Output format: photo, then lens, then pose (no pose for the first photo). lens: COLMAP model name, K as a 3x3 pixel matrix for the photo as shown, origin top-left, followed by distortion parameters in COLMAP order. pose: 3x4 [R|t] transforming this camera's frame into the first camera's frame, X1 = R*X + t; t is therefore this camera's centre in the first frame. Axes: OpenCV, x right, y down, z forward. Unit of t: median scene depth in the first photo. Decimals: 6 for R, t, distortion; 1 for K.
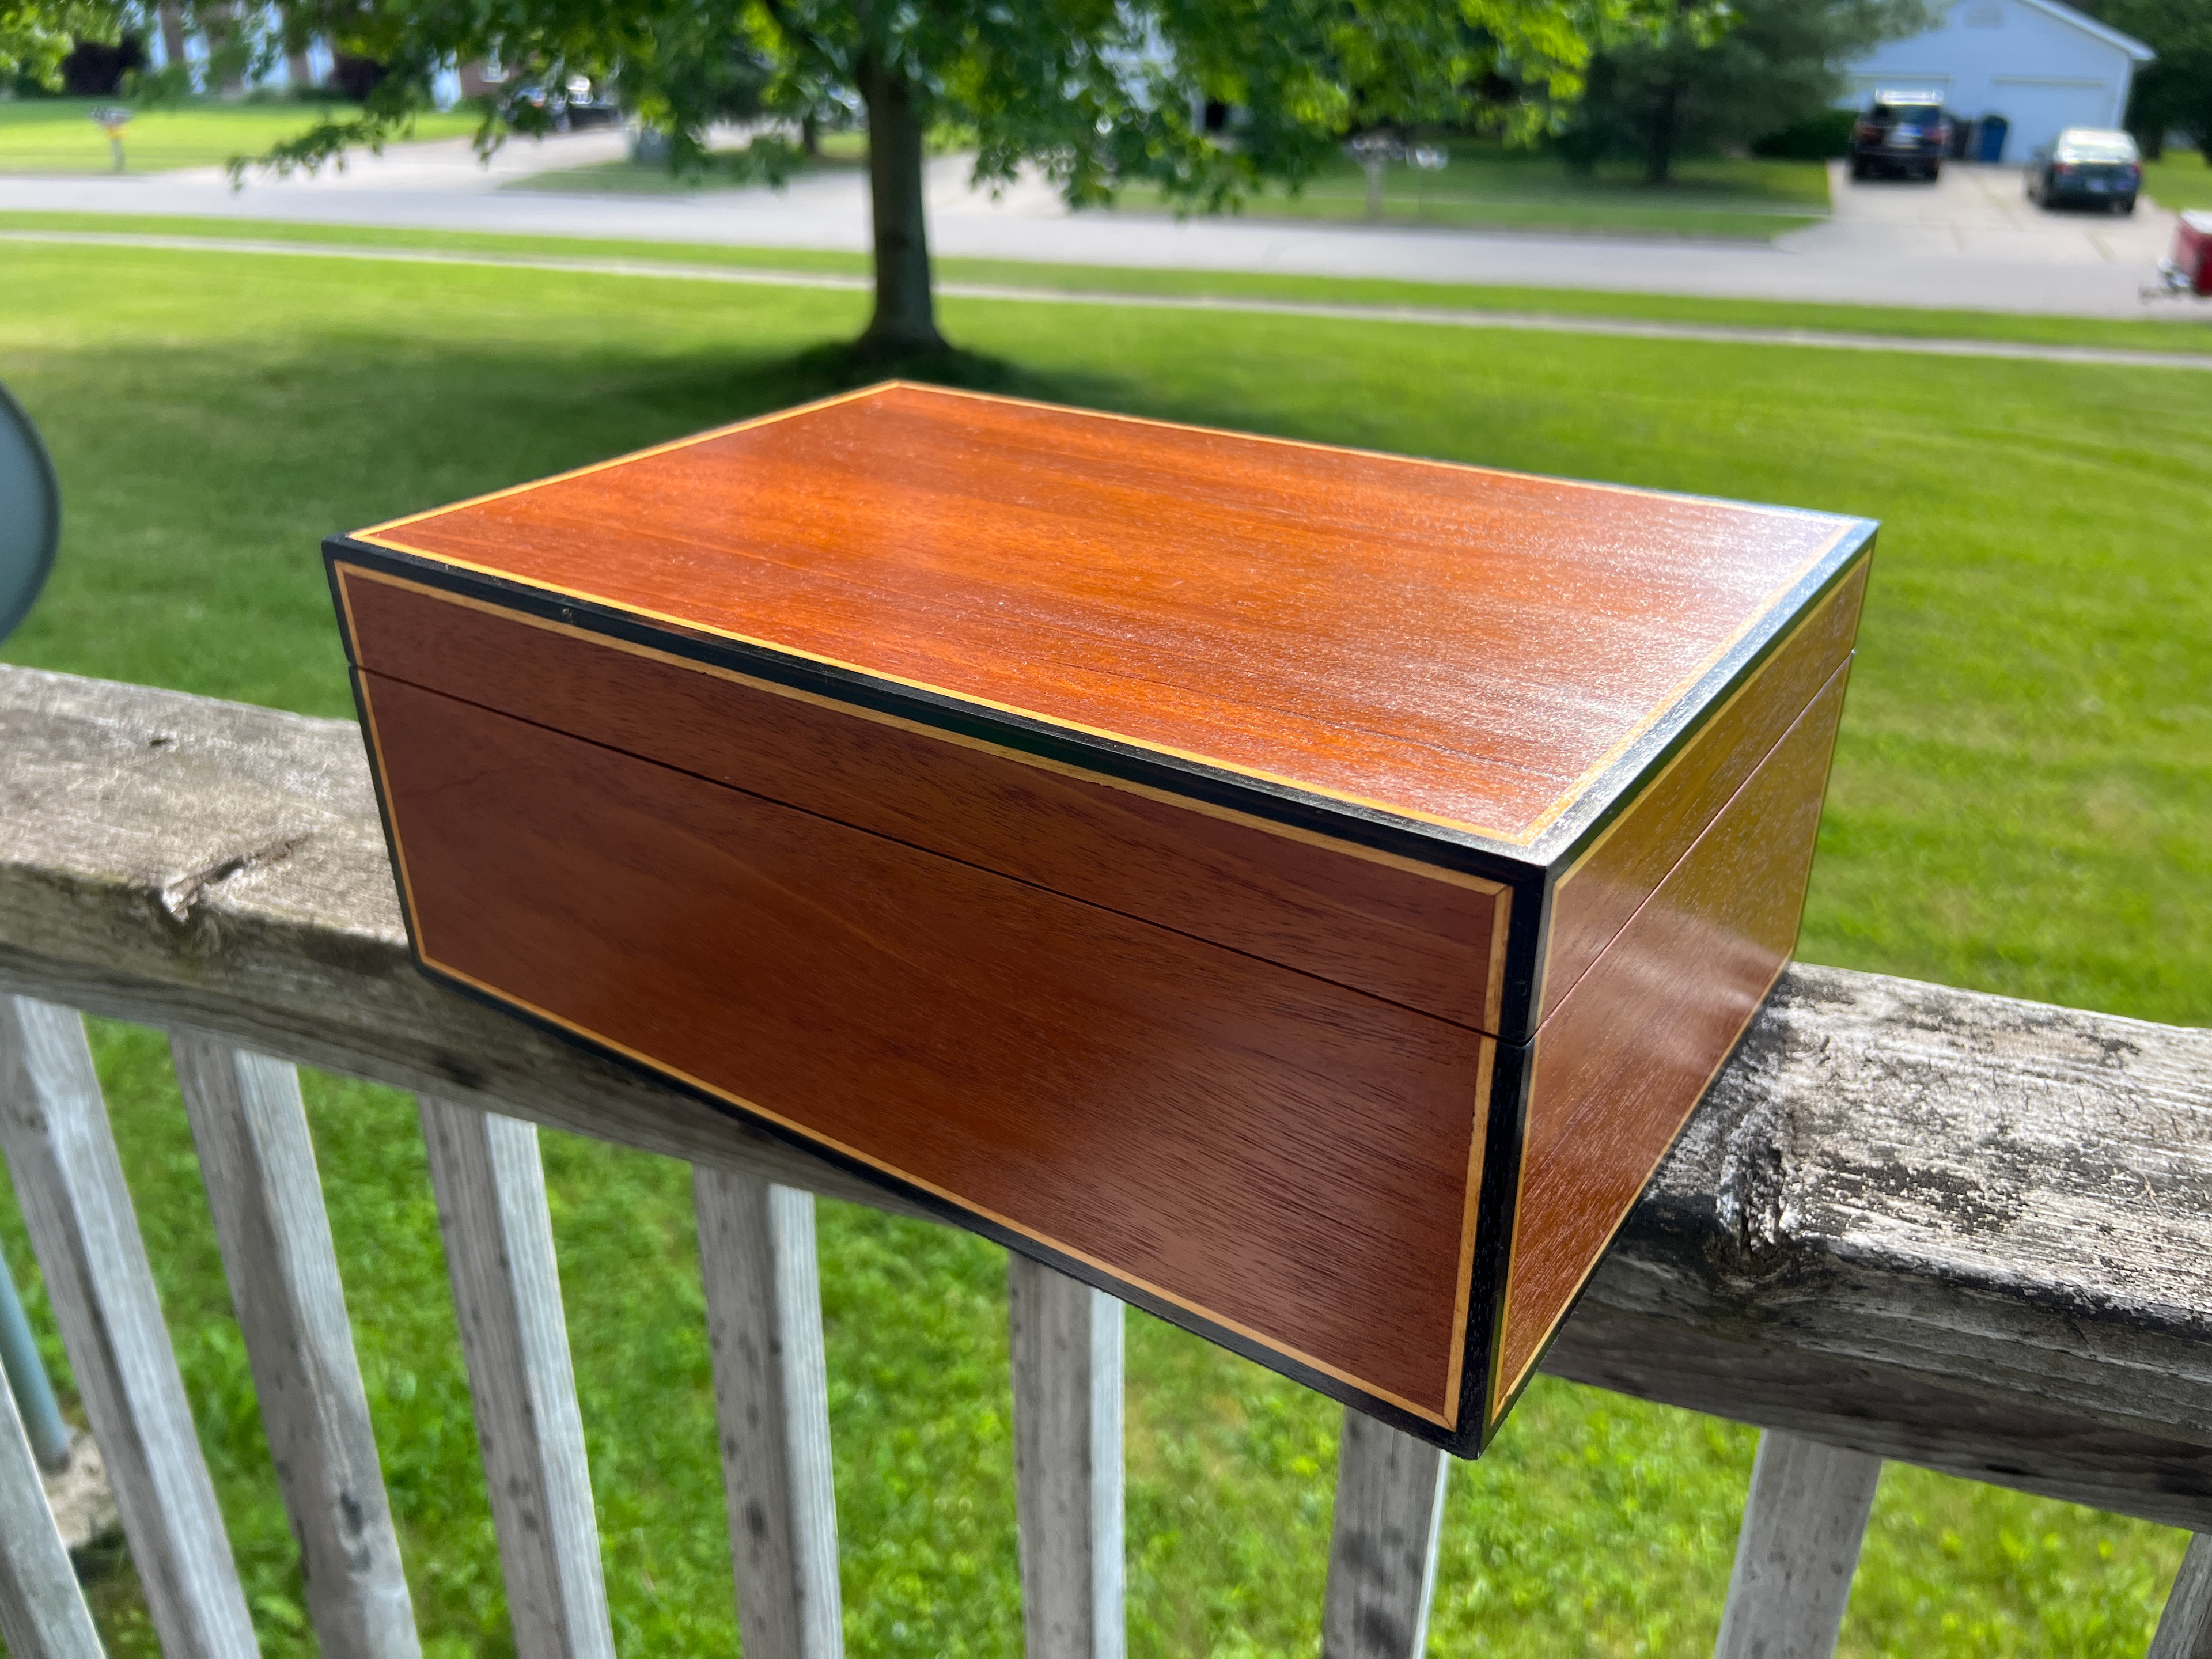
lens RADIAL K [[1699.9, 0, 1121.2], [0, 1699.9, 822.3], [0, 0, 1]] dist [0.001464, -0.010718]
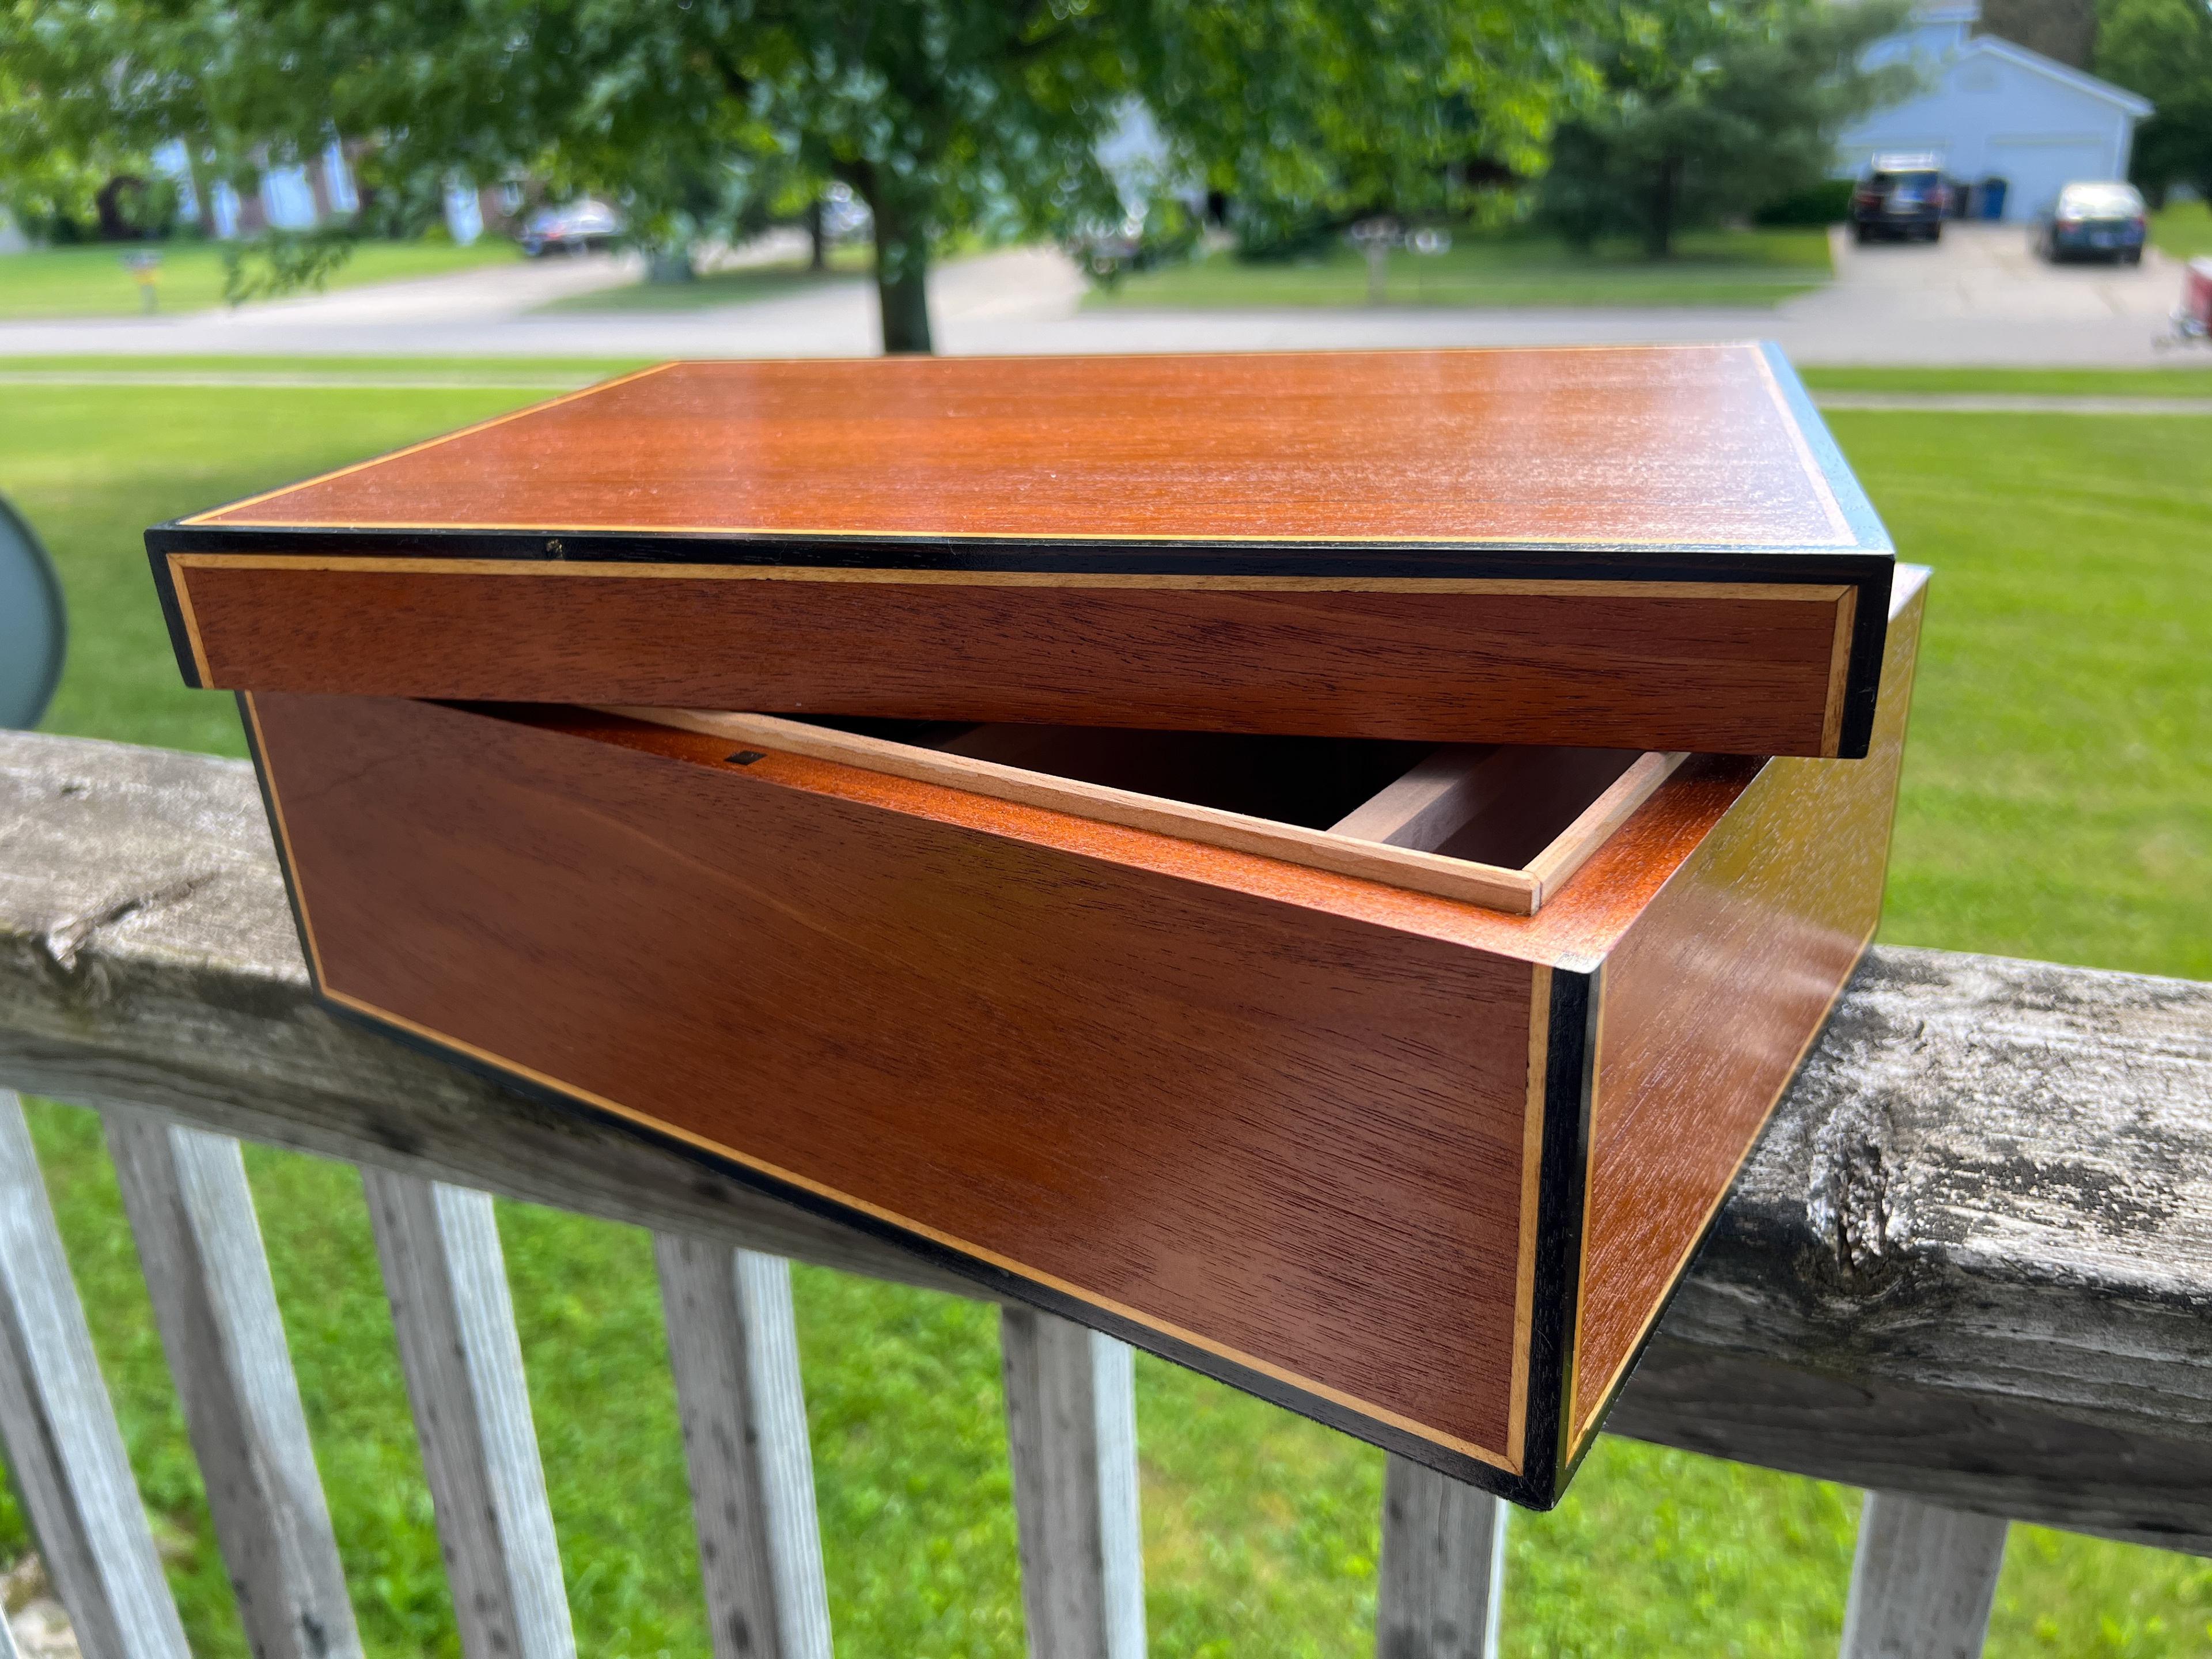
lens RADIAL K [[1696.4, 0, 1099.4], [0, 1696.4, 823.6], [0, 0, 1]] dist [0.045932, -0.078151]
pose [[0.998954, -0.036882, -0.027025, 0.023025], [0.035404, 0.997953, -0.053256, 0.048360], [0.028933, 0.052244, 0.998215, 0.102033]]
